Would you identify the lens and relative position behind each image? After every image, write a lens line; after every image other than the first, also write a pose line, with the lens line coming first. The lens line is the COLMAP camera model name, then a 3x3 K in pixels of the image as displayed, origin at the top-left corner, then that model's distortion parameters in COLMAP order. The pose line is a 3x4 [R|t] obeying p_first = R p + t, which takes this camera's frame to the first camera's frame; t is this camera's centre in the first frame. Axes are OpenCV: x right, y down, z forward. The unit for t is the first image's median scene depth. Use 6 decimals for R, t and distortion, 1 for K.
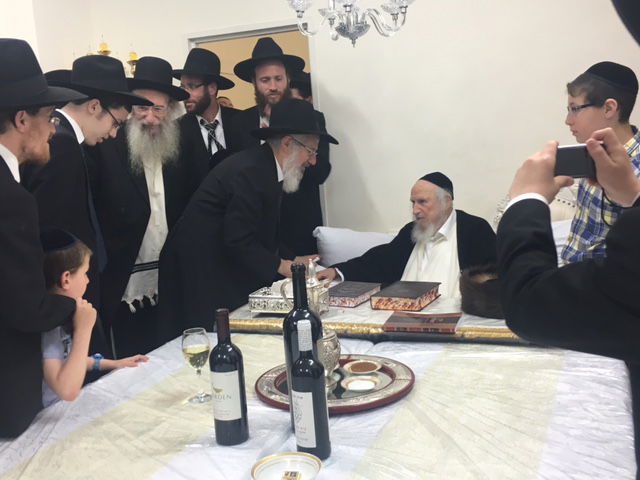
lens RADIAL K [[677.0, 0, 320.0], [0, 677.0, 240.0], [0, 0, 1]] dist [0.021592, -0.003476]
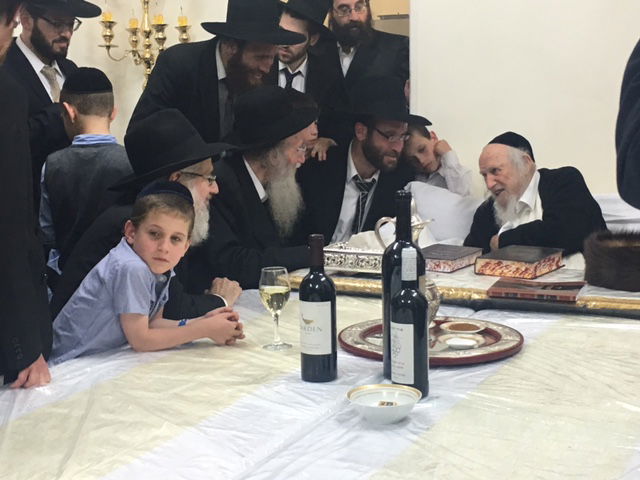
lens RADIAL K [[1037.8, 0, 320.0], [0, 1037.8, 240.0], [0, 0, 1]] dist [0.049053, -0.054249]
pose [[0.996127, 0.066115, -0.057965, -0.043707], [-0.065707, 0.997799, 0.008929, 0.071241], [0.058428, -0.005086, 0.998279, -0.289159]]
